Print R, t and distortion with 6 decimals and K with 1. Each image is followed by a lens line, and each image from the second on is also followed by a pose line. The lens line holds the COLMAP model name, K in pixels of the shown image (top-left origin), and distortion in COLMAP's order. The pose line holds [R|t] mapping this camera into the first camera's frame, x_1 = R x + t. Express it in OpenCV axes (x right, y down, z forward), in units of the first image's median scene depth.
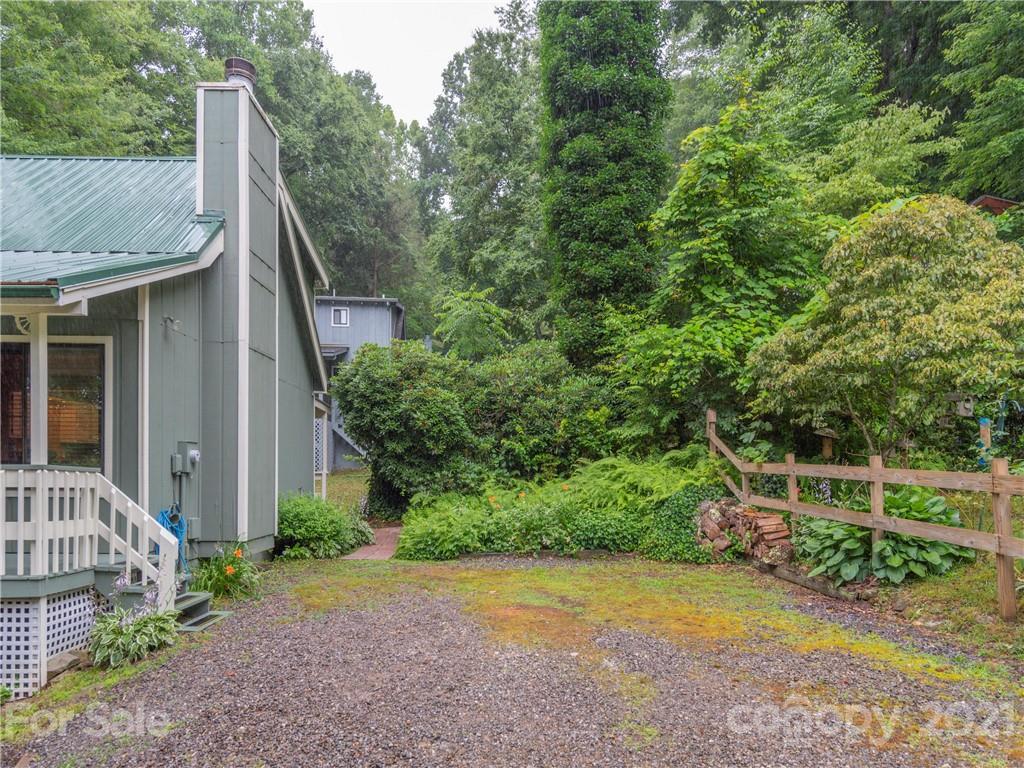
lens RADIAL K [[678.8, 0, 512.7], [0, 678.8, 441.4], [0, 0, 1]] dist [0.003264, -0.003175]
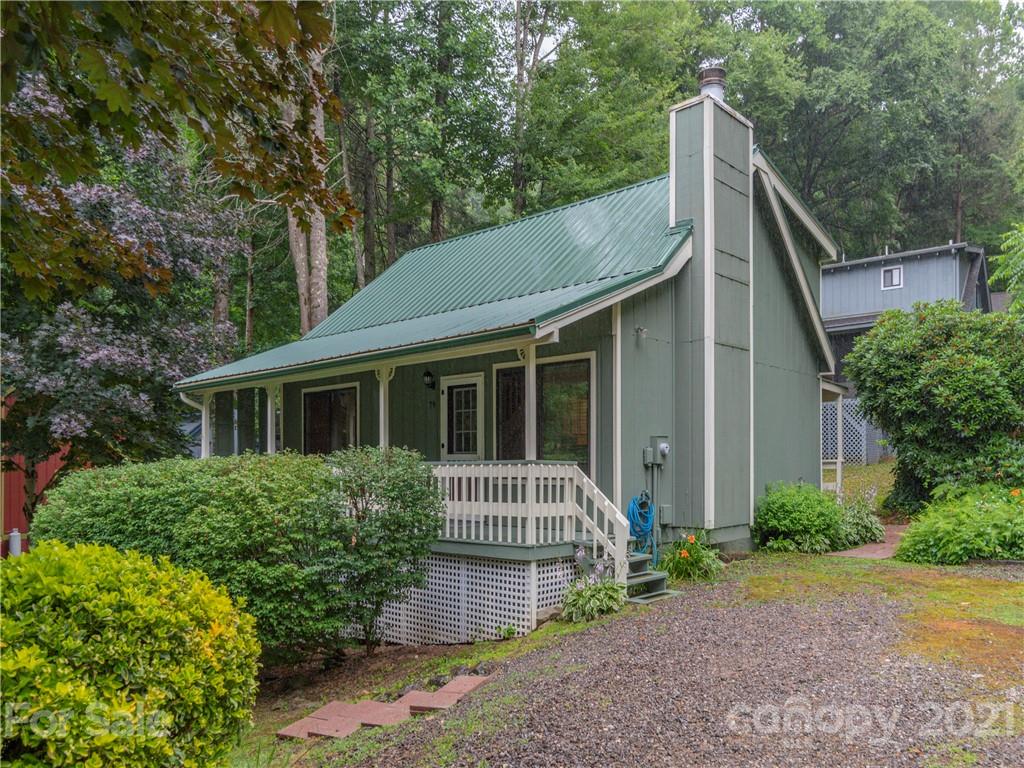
lens RADIAL K [[745.6, 0, 512.0], [0, 745.6, 384.0], [0, 0, 1]] dist [-0.000157, 0.001757]
pose [[0.715403, -0.086237, -0.693369, 0.214903], [0.046995, 0.996046, -0.075394, -0.003966], [0.697130, 0.021352, 0.716627, -0.048143]]
